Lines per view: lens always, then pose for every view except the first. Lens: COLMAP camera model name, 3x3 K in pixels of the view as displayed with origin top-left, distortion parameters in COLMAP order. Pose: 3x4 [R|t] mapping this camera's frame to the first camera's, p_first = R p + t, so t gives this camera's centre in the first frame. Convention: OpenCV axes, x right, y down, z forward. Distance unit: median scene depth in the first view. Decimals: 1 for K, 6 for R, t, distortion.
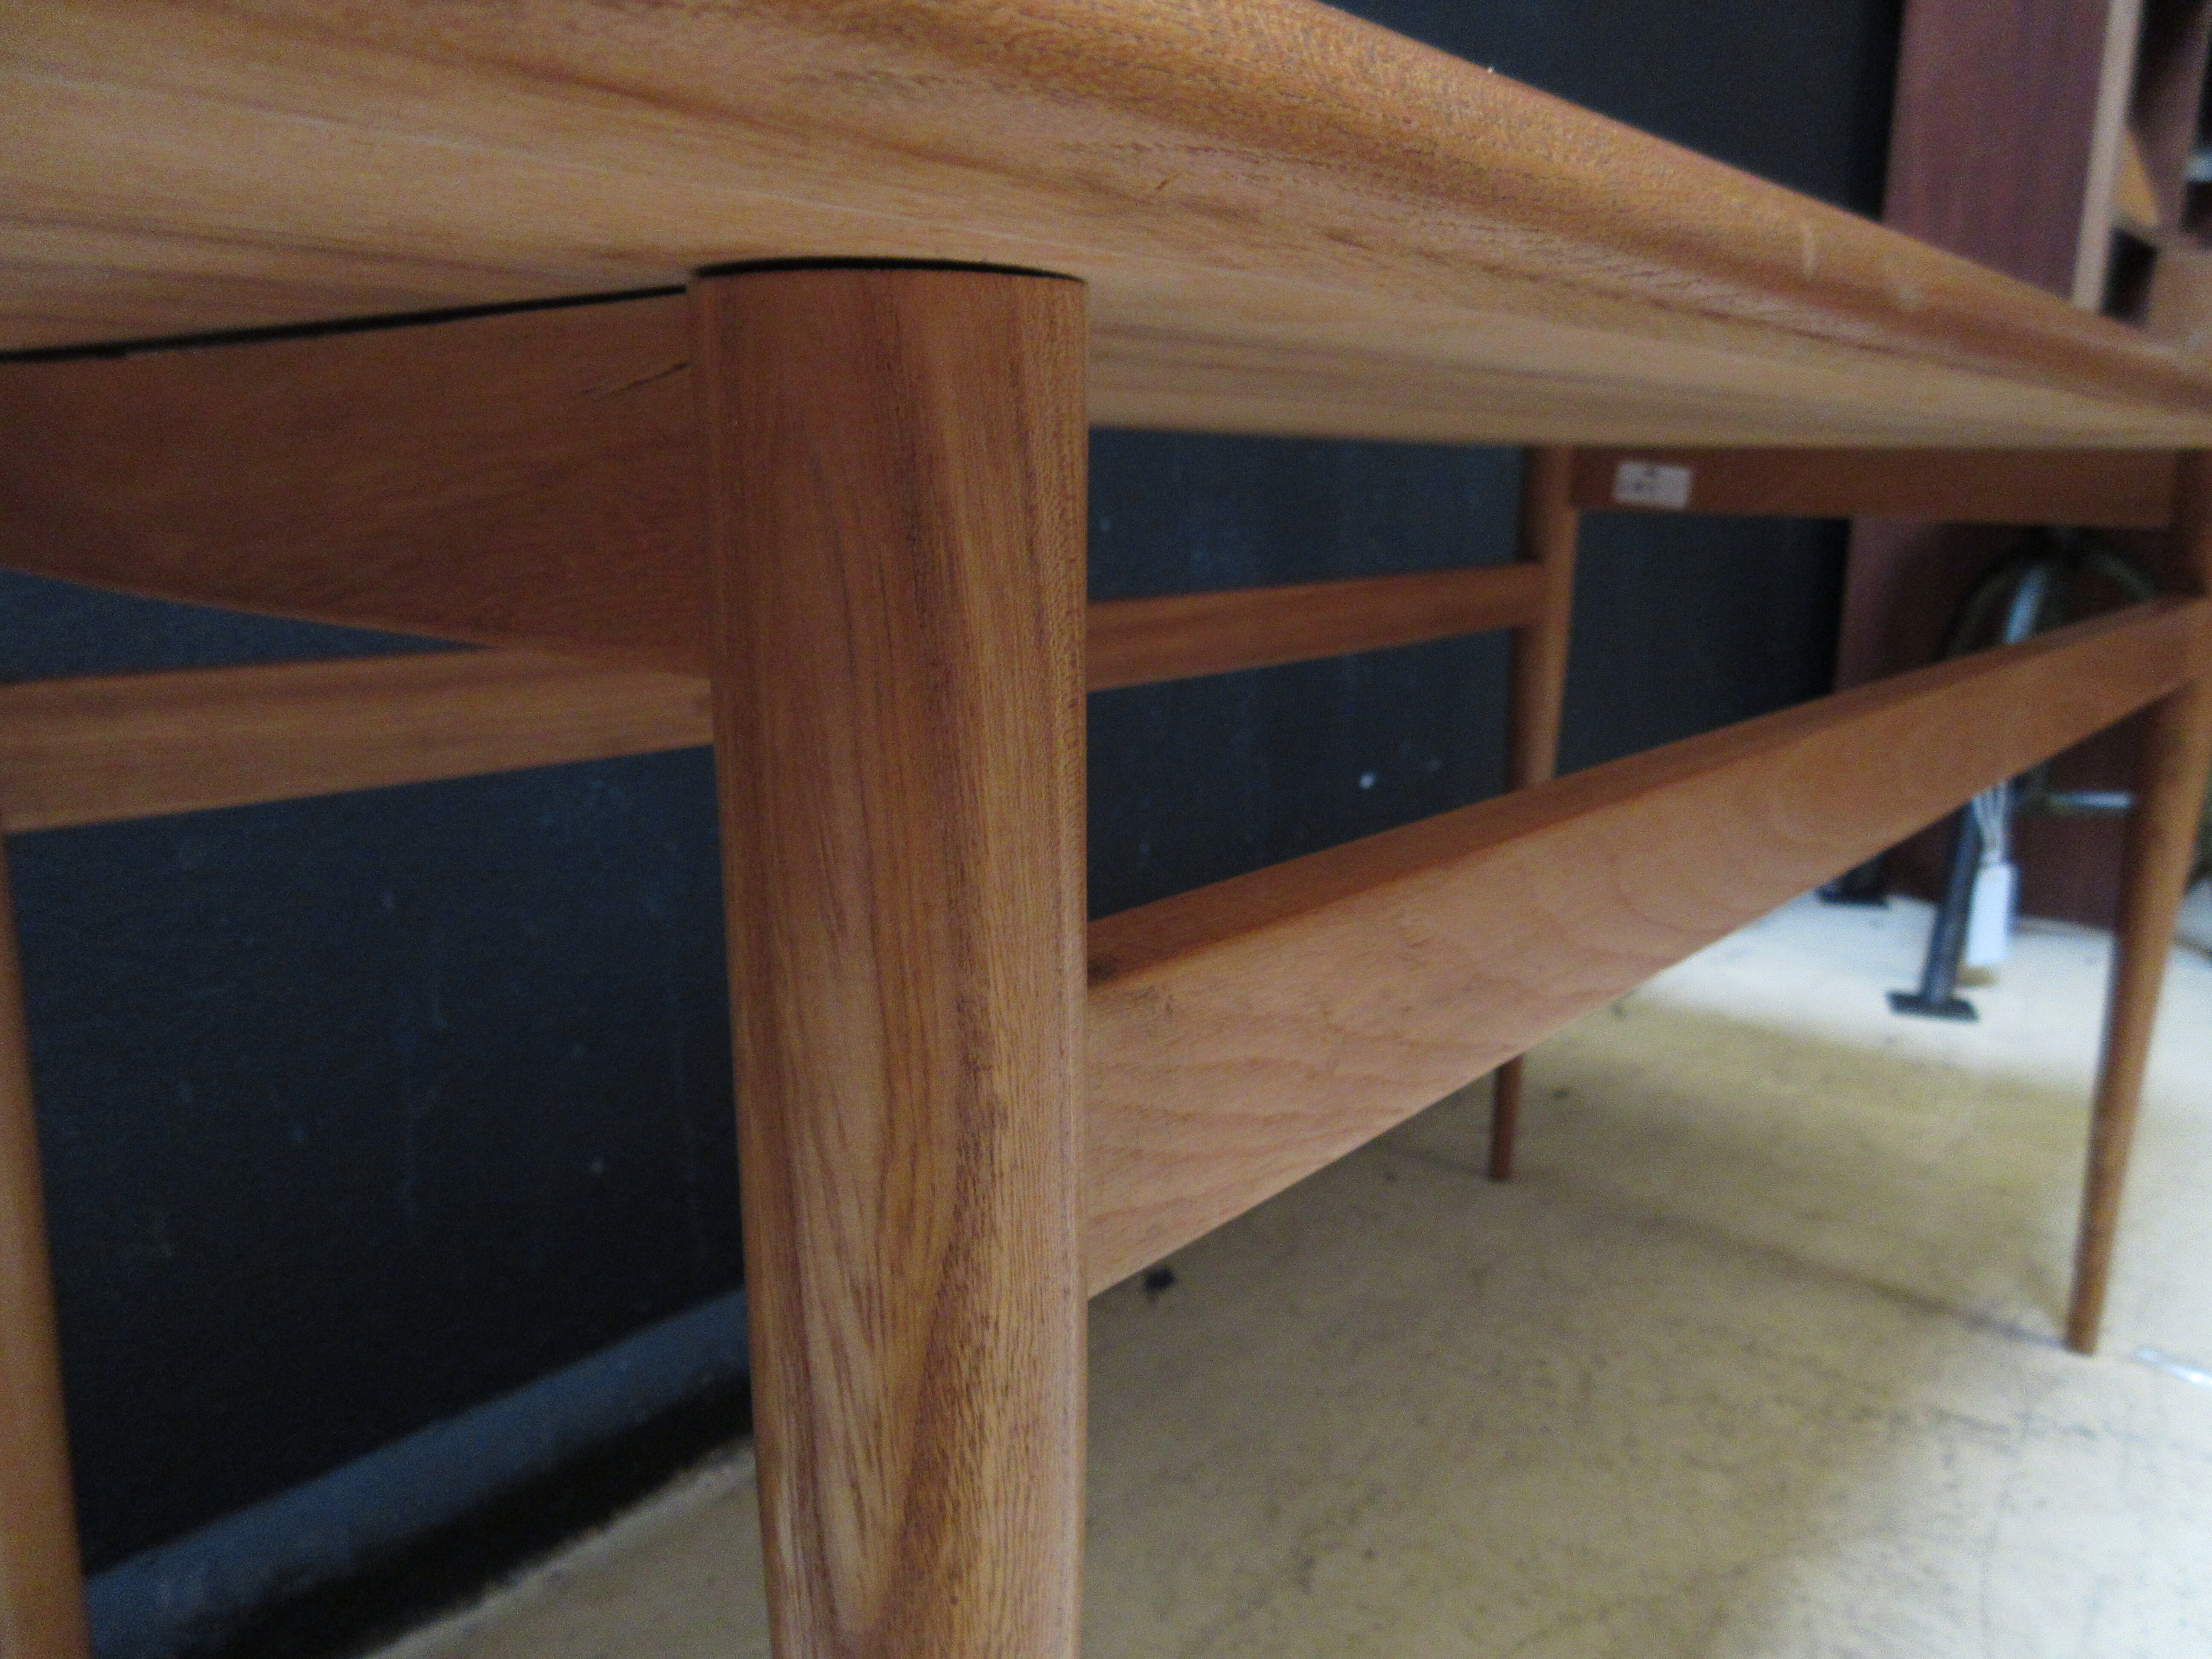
lens RADIAL K [[1623.9, 0, 1104.4], [0, 1623.9, 826.0], [0, 0, 1]] dist [0.005485, -0.006141]
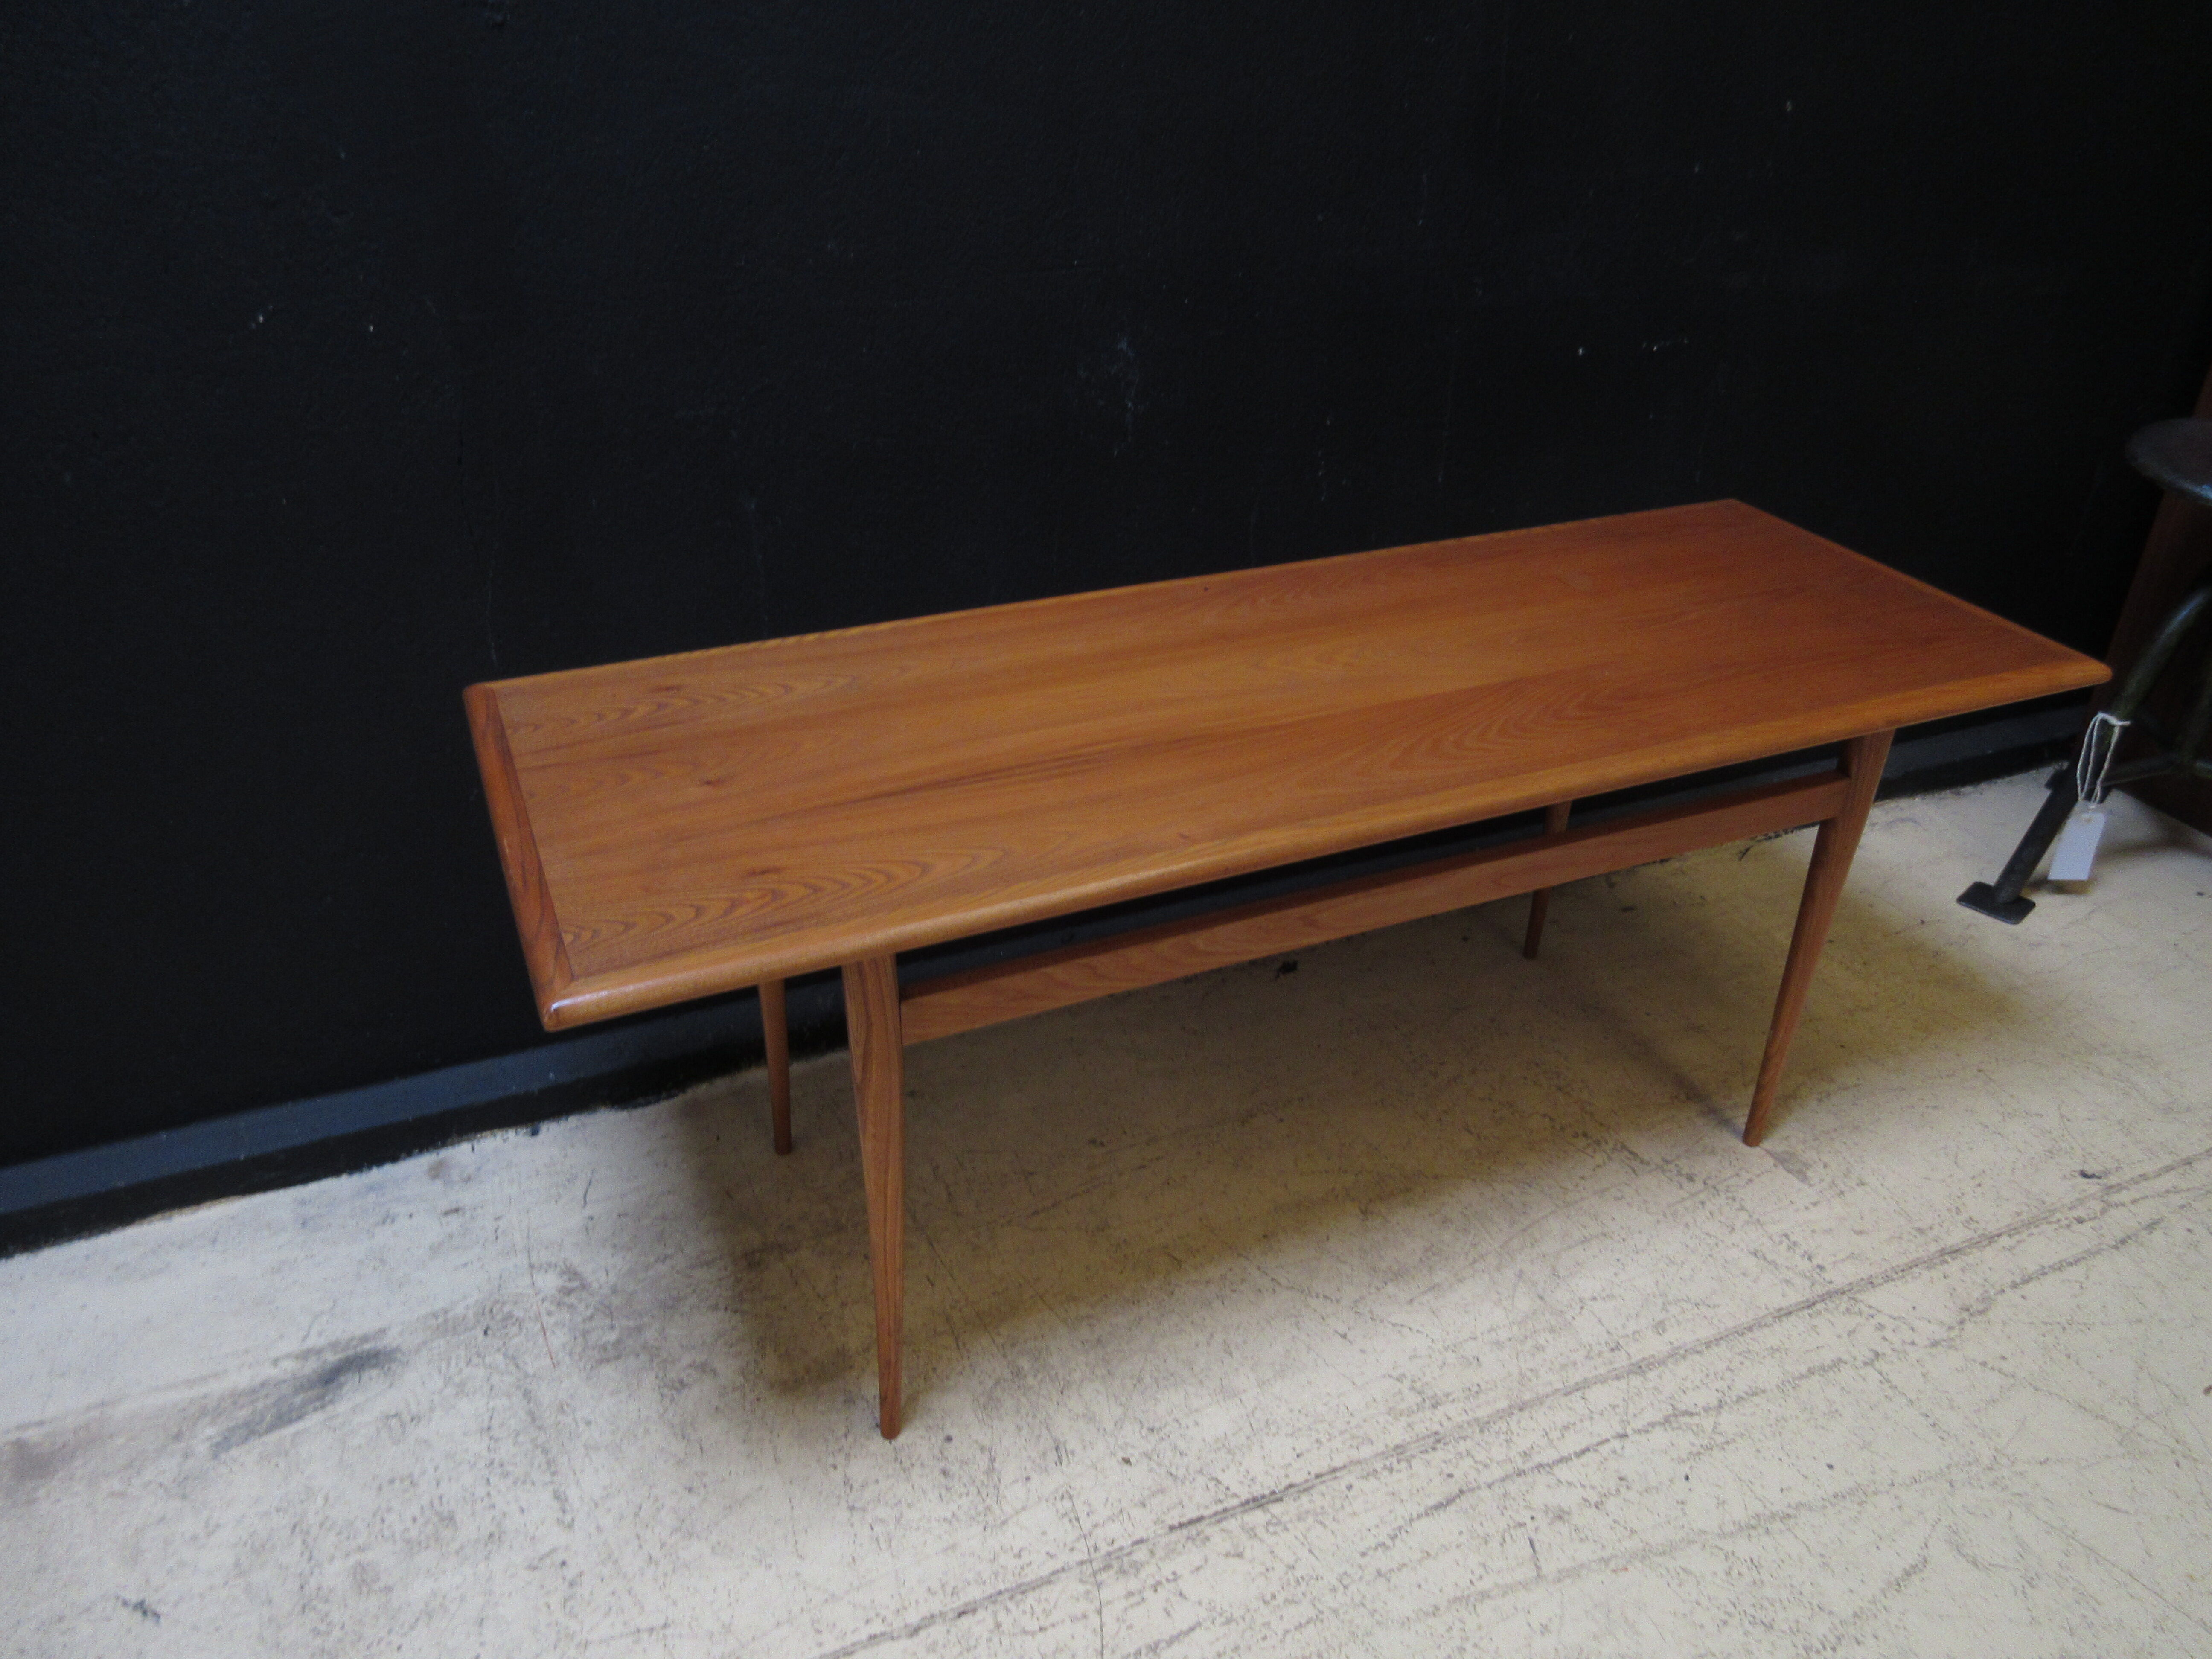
lens RADIAL K [[1623.9, 0, 1098.3], [0, 1623.9, 826.4], [0, 0, 1]] dist [0.005485, -0.006141]
pose [[0.899723, 0.226492, -0.373095, 0.596089], [-0.101651, 0.940050, 0.325535, -0.553966], [0.424459, -0.254966, 0.868808, -0.824602]]
